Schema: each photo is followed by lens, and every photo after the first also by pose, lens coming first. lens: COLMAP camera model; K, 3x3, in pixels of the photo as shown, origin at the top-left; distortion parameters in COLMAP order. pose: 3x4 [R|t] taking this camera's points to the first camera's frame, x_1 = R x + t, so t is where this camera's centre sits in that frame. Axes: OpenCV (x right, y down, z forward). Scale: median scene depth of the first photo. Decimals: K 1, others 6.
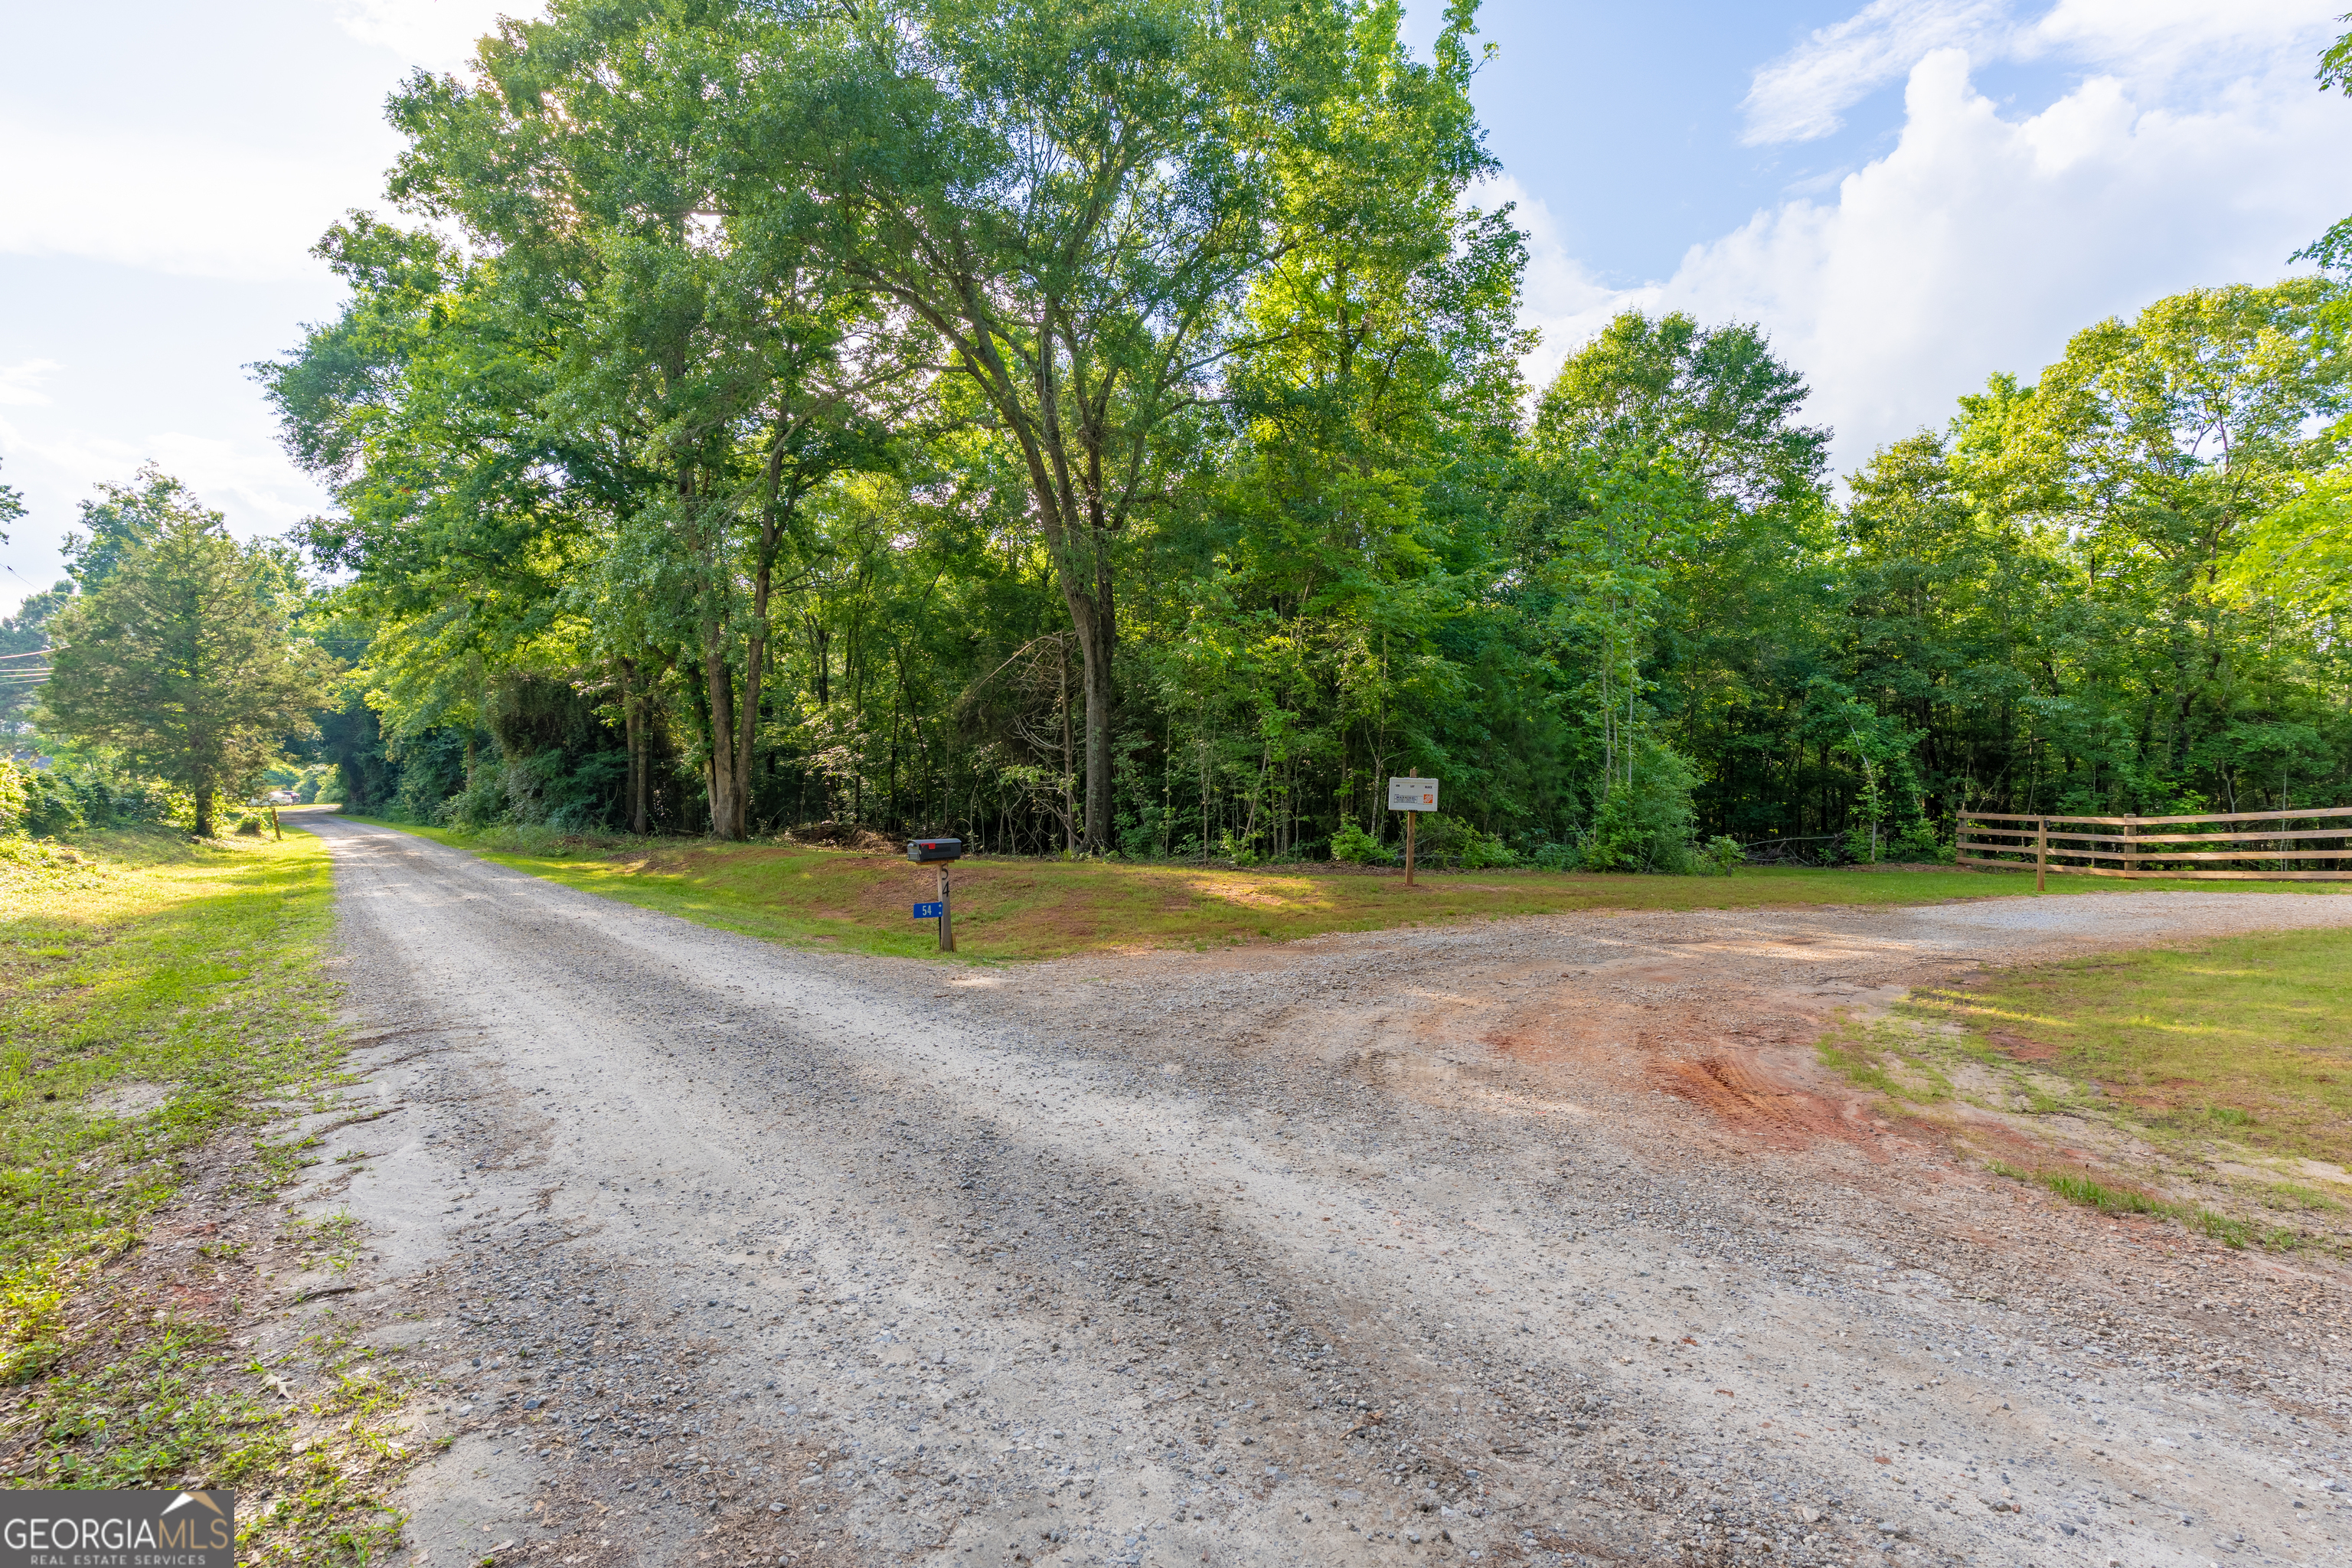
lens RADIAL K [[1117.6, 0, 1179.8], [0, 1117.6, 784.3], [0, 0, 1]] dist [0.003905, 0.000003]
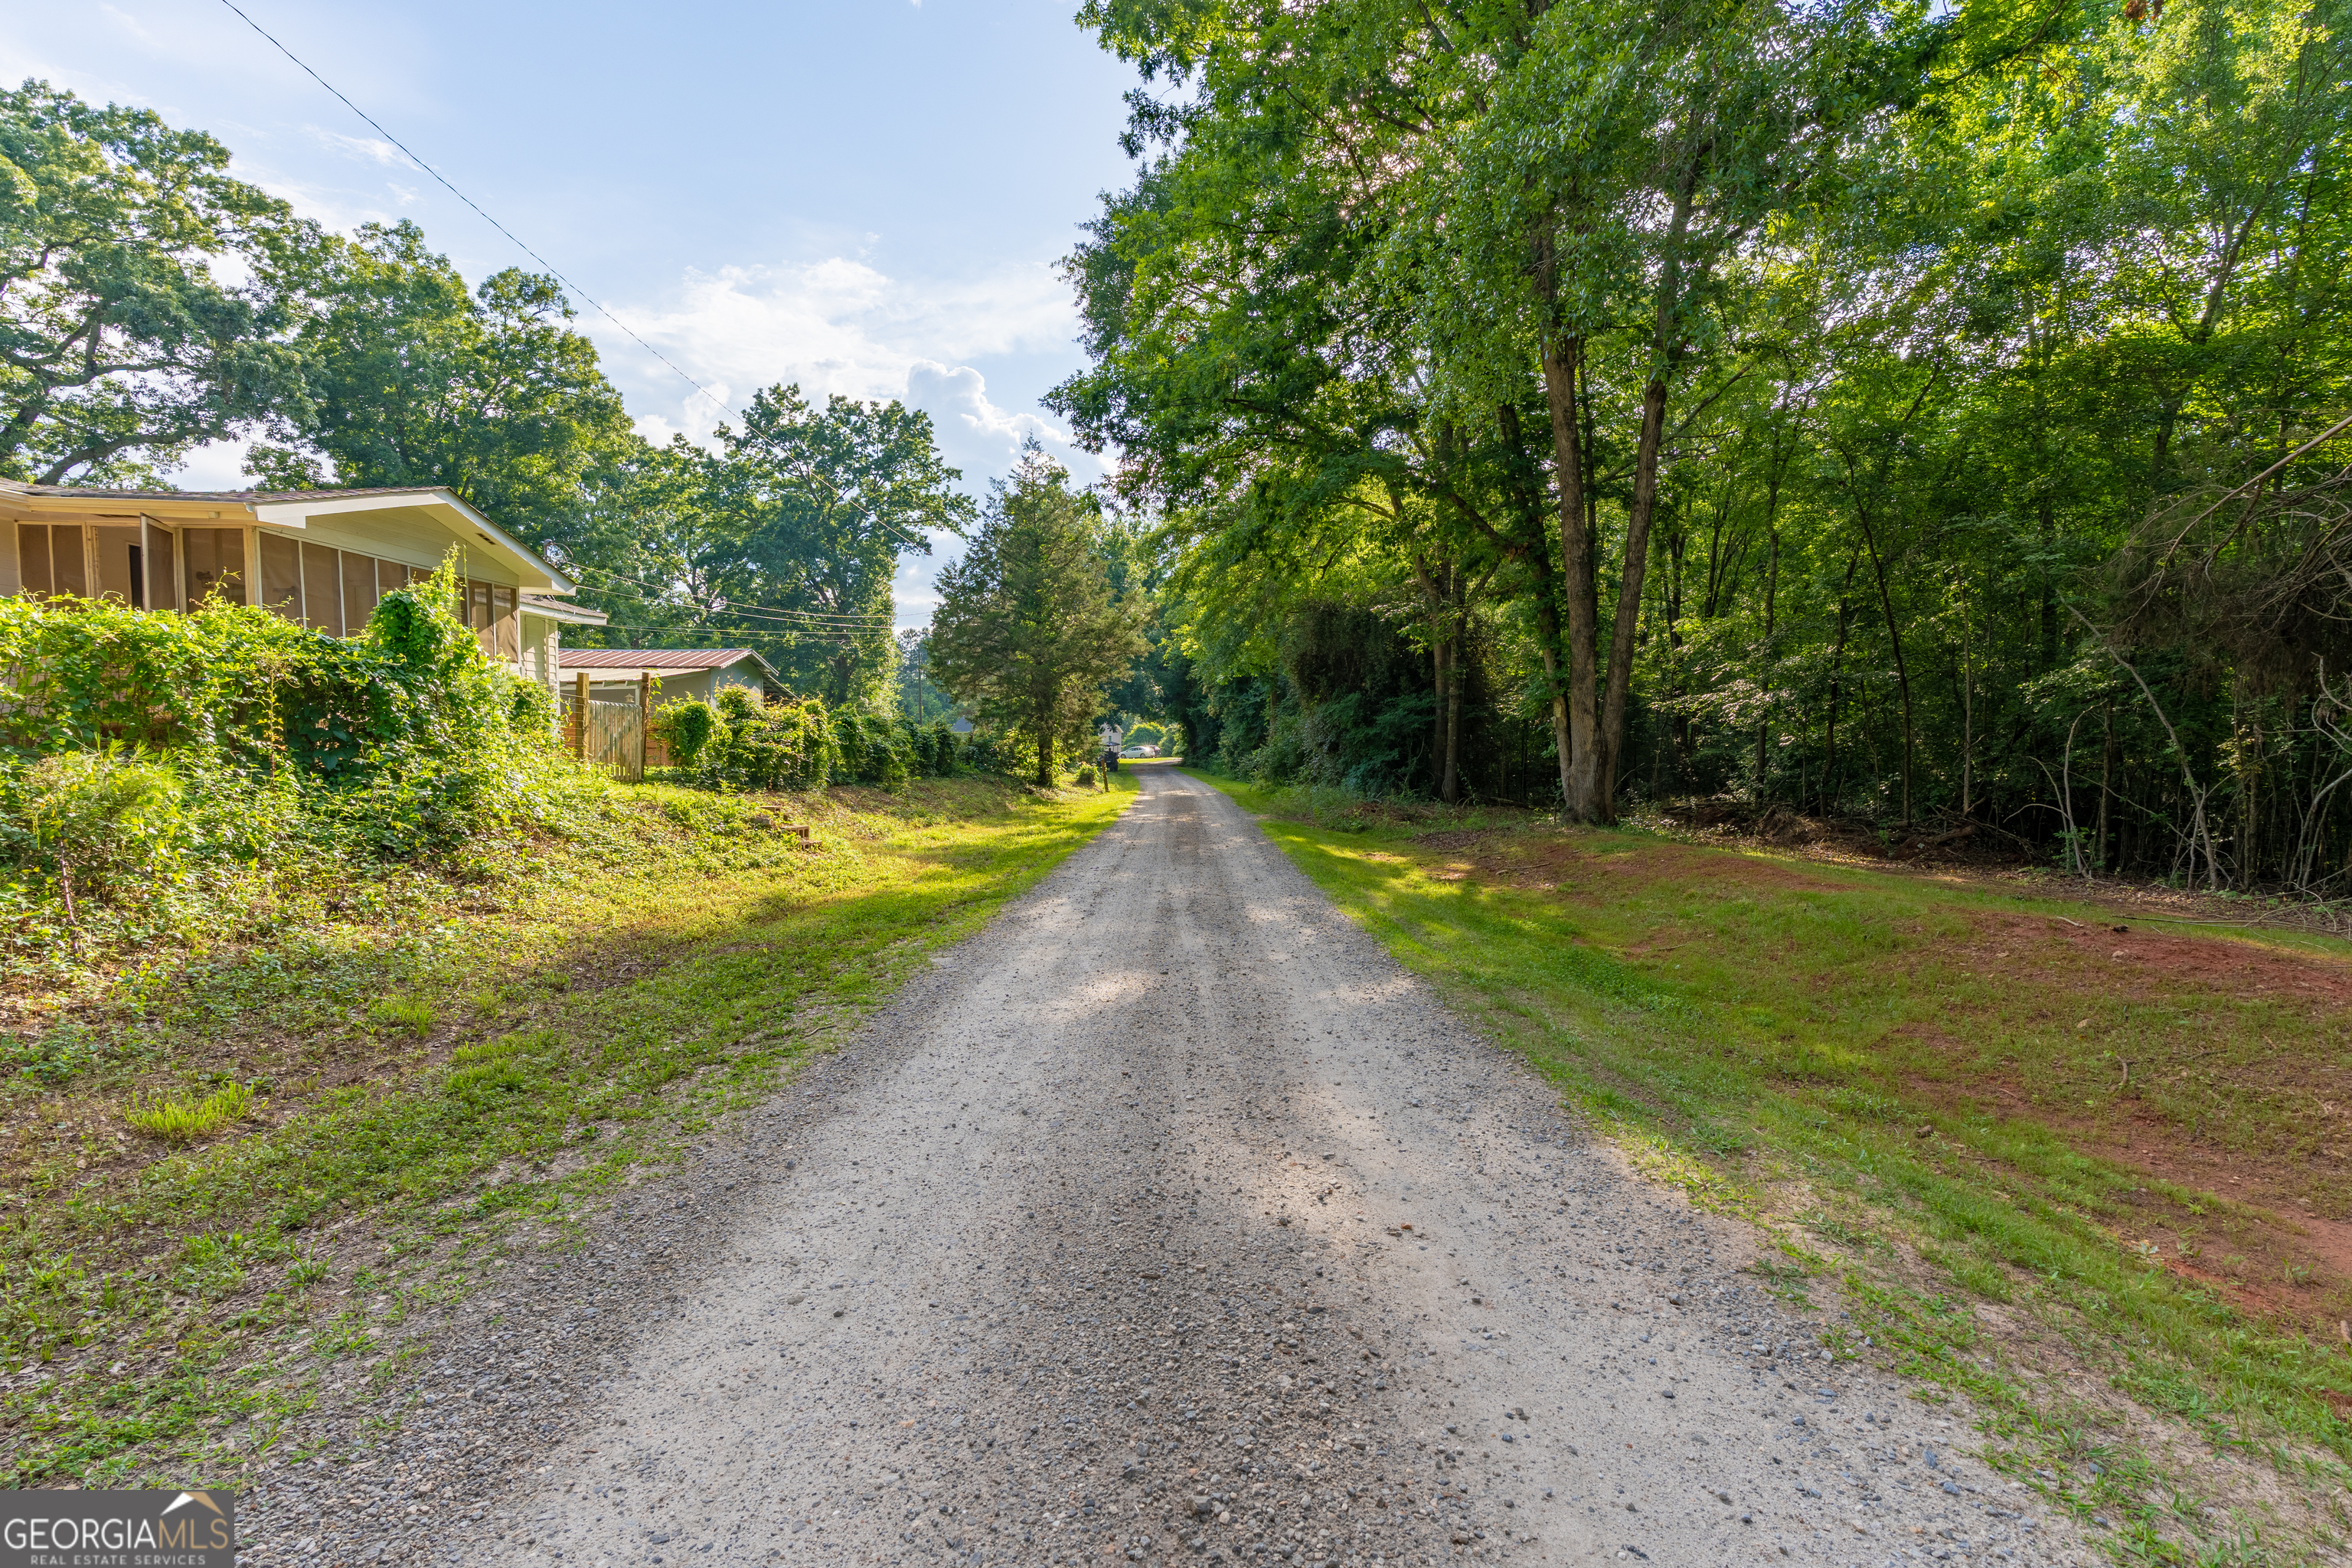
lens RADIAL K [[1117.6, 0, 1179.8], [0, 1117.6, 784.3], [0, 0, 1]] dist [0.003905, 0.000003]
pose [[0.786844, 0.032008, -0.616321, -0.227327], [-0.010889, 0.999219, 0.037992, 0.007678], [0.617056, -0.023183, 0.786578, 0.413953]]
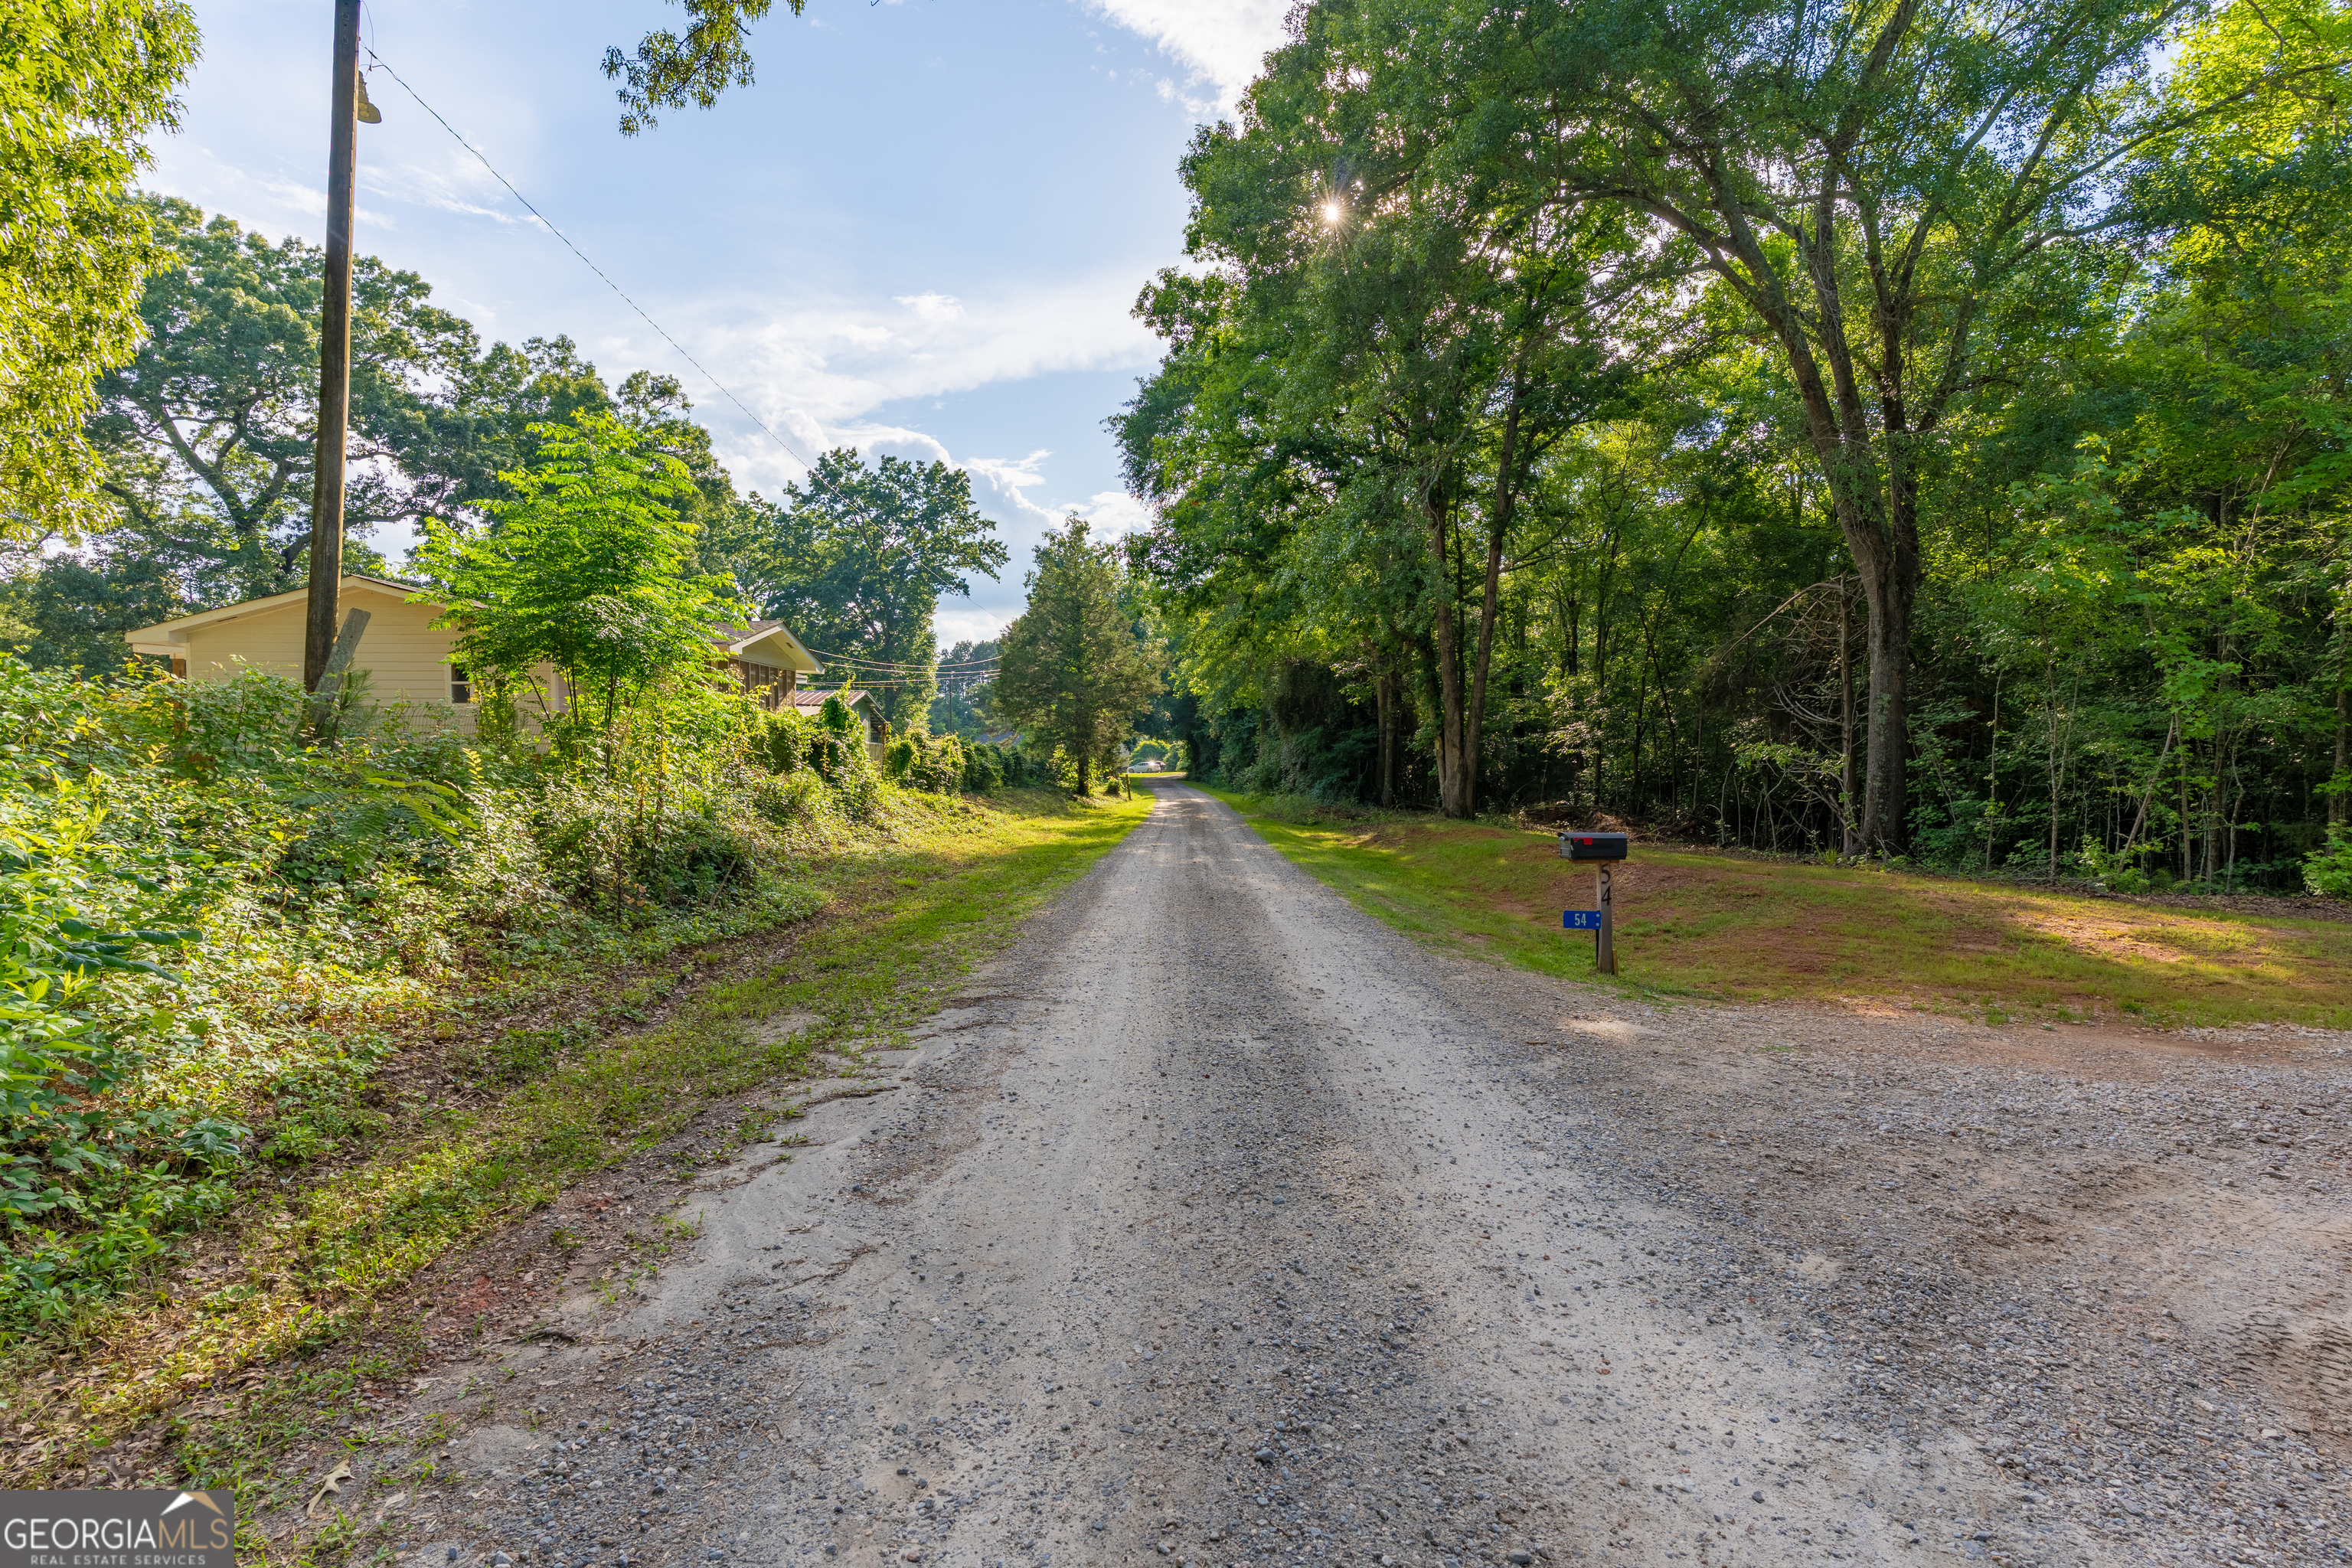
lens RADIAL K [[1117.6, 0, 1179.8], [0, 1117.6, 784.3], [0, 0, 1]] dist [0.003905, 0.000003]
pose [[0.786325, 0.027802, -0.617187, 0.019141], [-0.015460, 0.999560, 0.025329, -0.000804], [0.617620, -0.010375, 0.786409, 0.079224]]
